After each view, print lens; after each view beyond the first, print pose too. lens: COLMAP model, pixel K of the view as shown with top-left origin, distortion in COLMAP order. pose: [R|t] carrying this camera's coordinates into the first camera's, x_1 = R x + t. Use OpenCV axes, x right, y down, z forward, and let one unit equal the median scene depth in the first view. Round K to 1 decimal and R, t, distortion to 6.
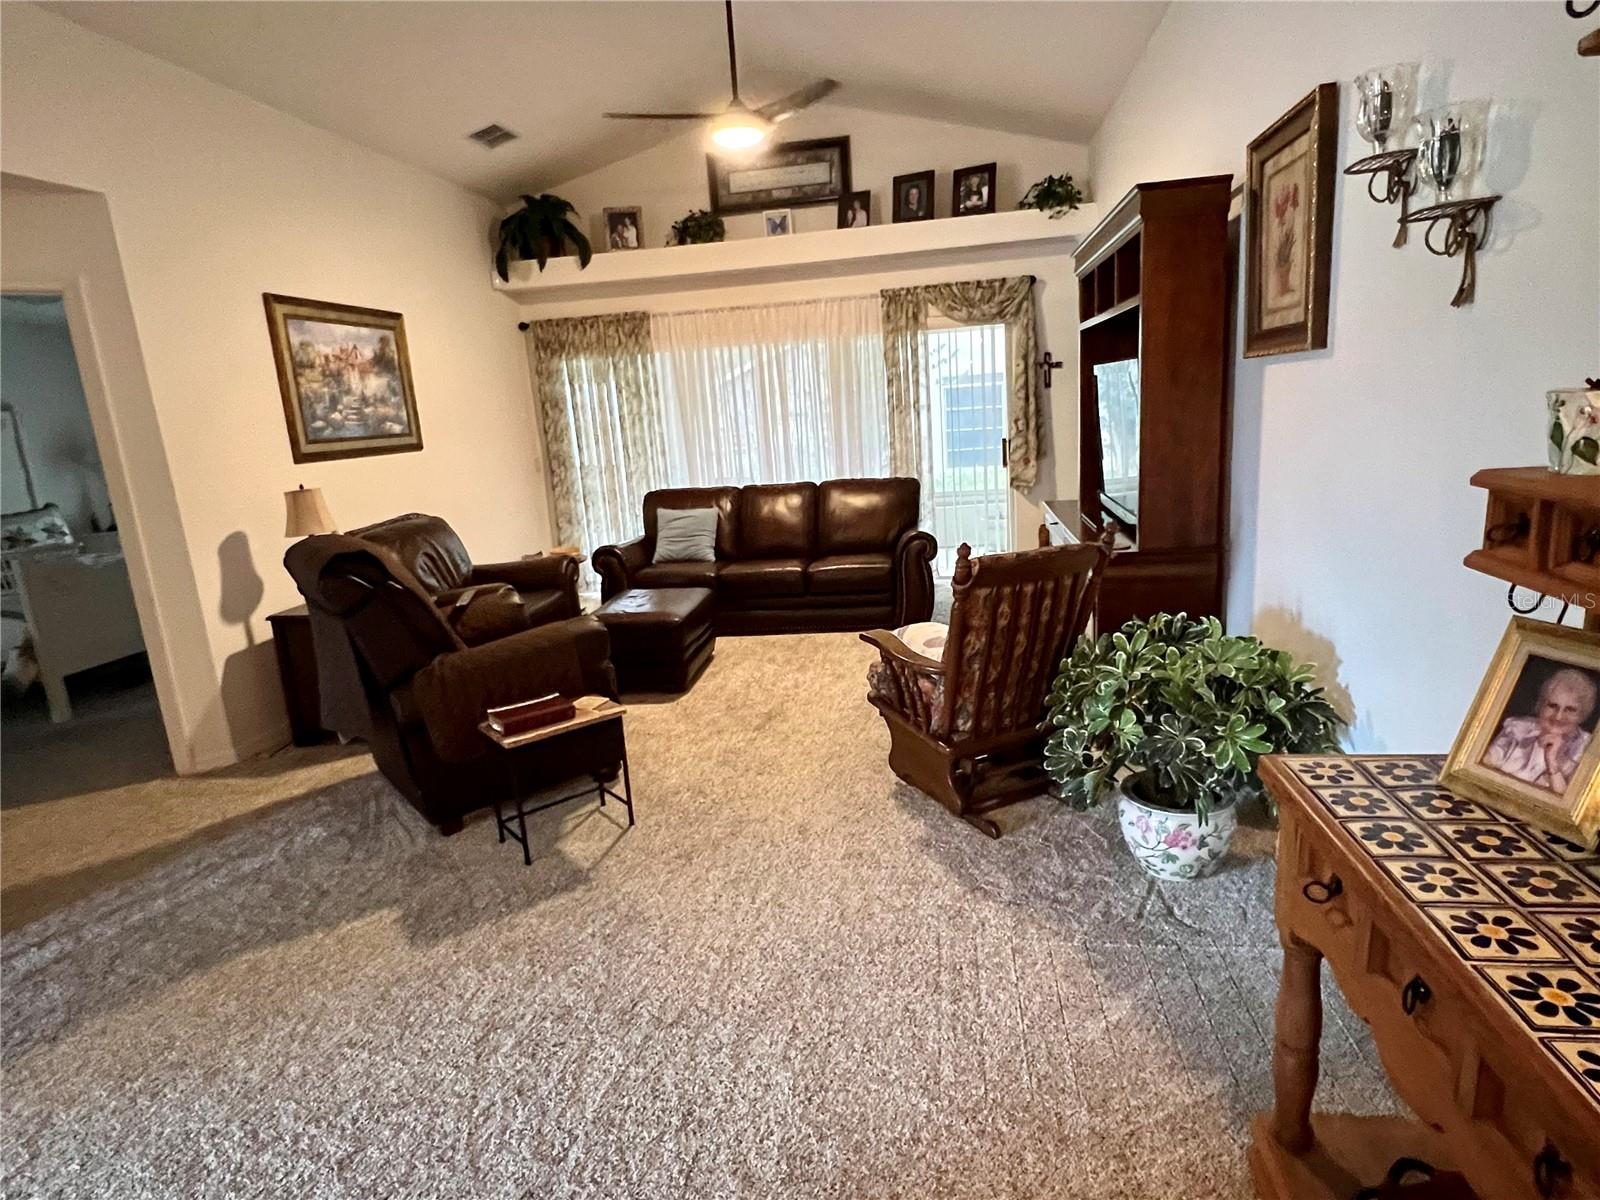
lens RADIAL K [[901.9, 0, 812.0], [0, 901.9, 610.7], [0, 0, 1]] dist [0.001848, -0.002163]
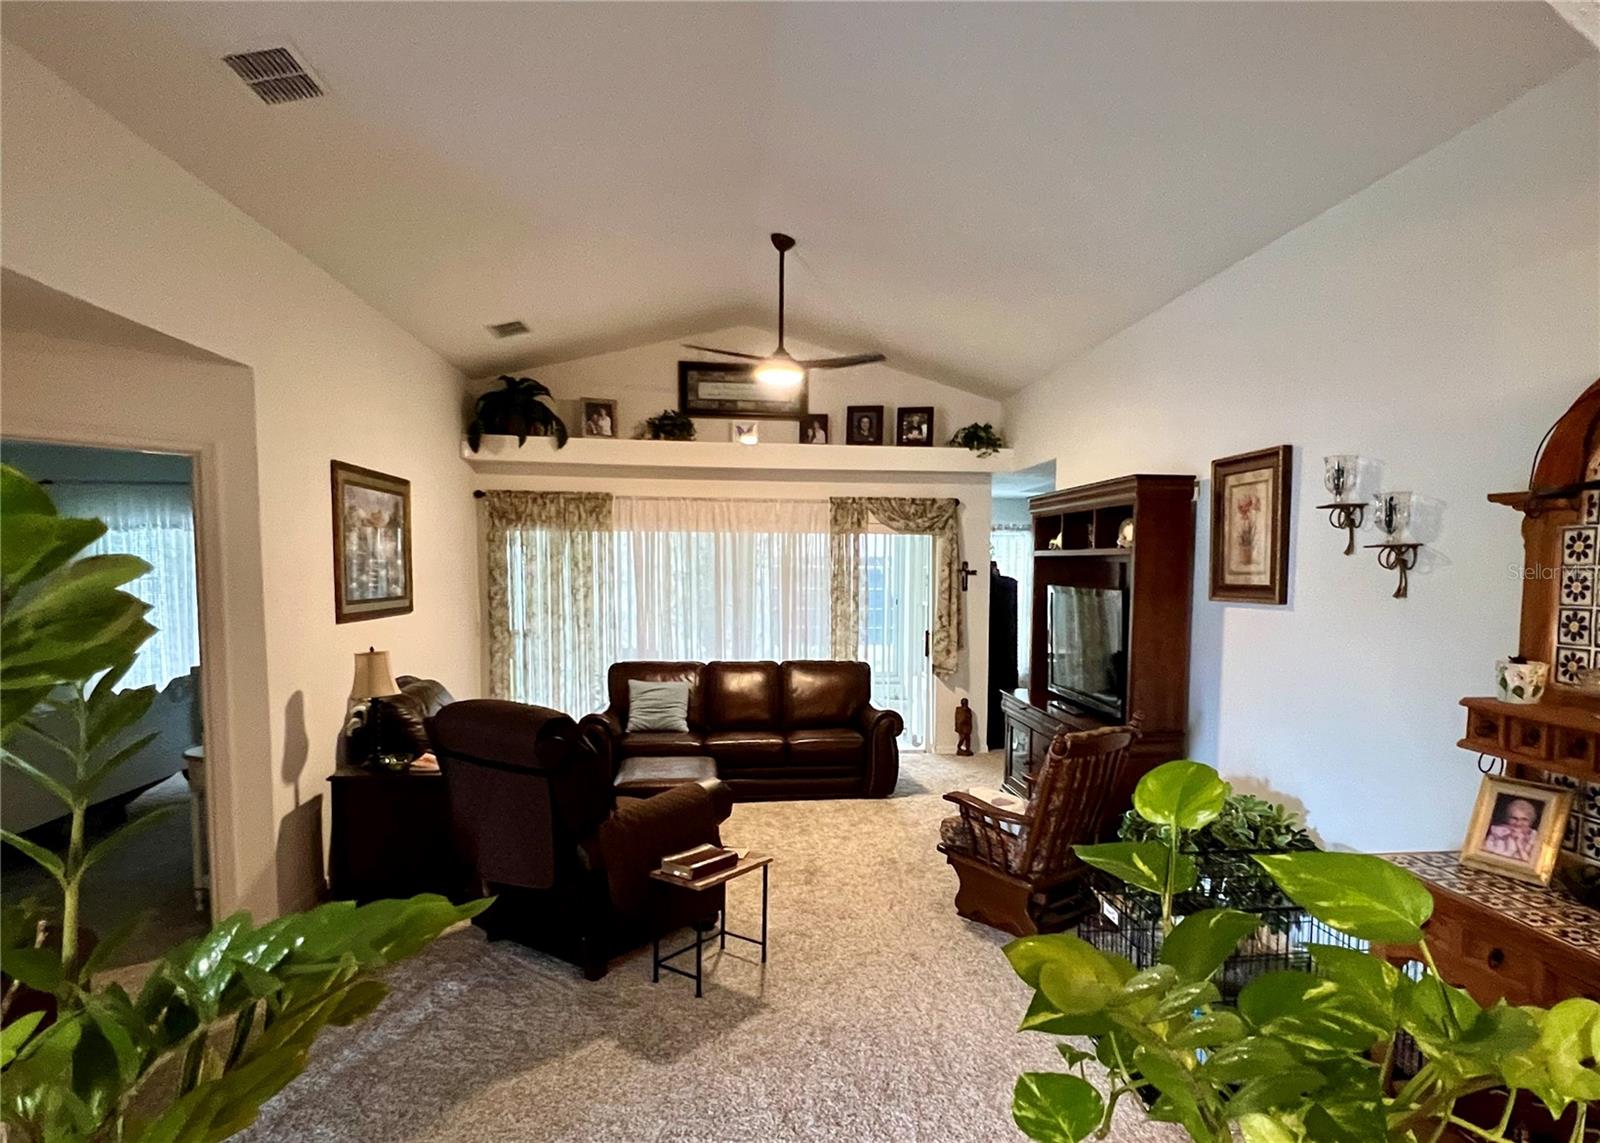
lens RADIAL K [[952.6, 0, 857.8], [0, 952.6, 641.6], [0, 0, 1]] dist [-0.003233, -0.002973]
pose [[0.954514, 0.054133, 0.293210, -0.251299], [-0.008289, 0.987819, -0.155387, 0.012180], [-0.298050, 0.145888, 0.943336, -0.126767]]
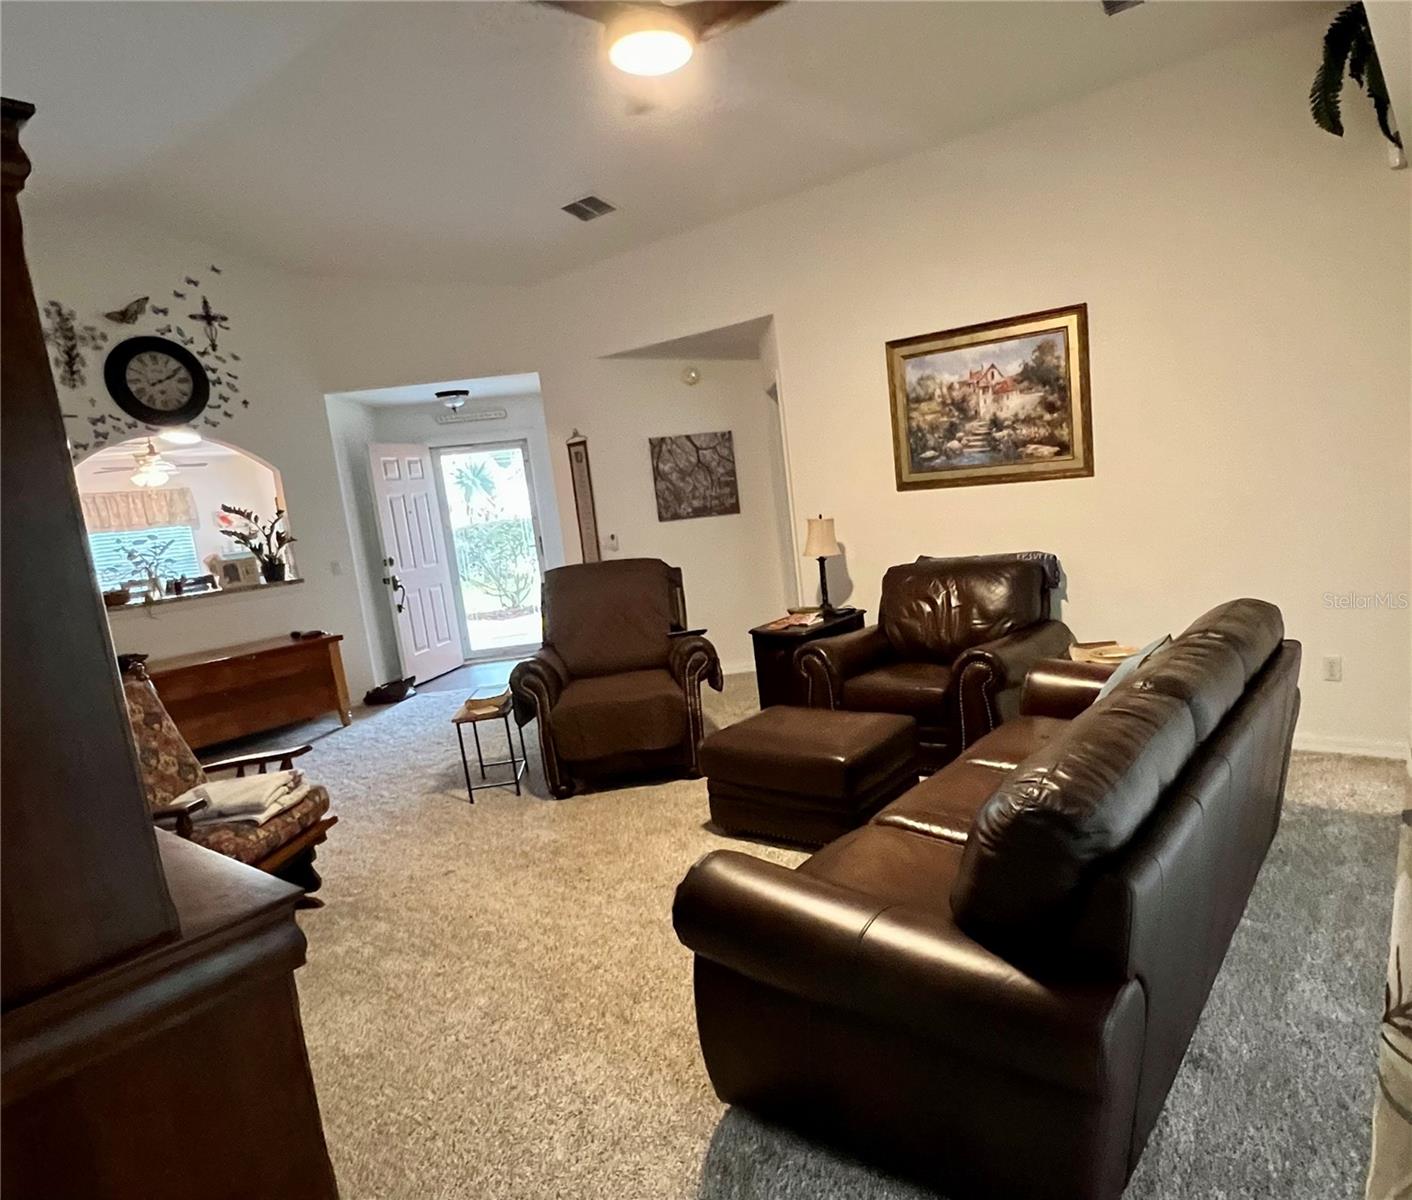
lens RADIAL K [[910.5, 0, 706.0], [0, 910.5, 600.0], [0, 0, 1]] dist [-0.000443, -0.000124]
pose [[-0.501504, 0.255480, -0.826573, 0.392300], [-0.040923, 0.947330, 0.317633, -0.293293], [0.864187, 0.193120, -0.464635, 1.027332]]
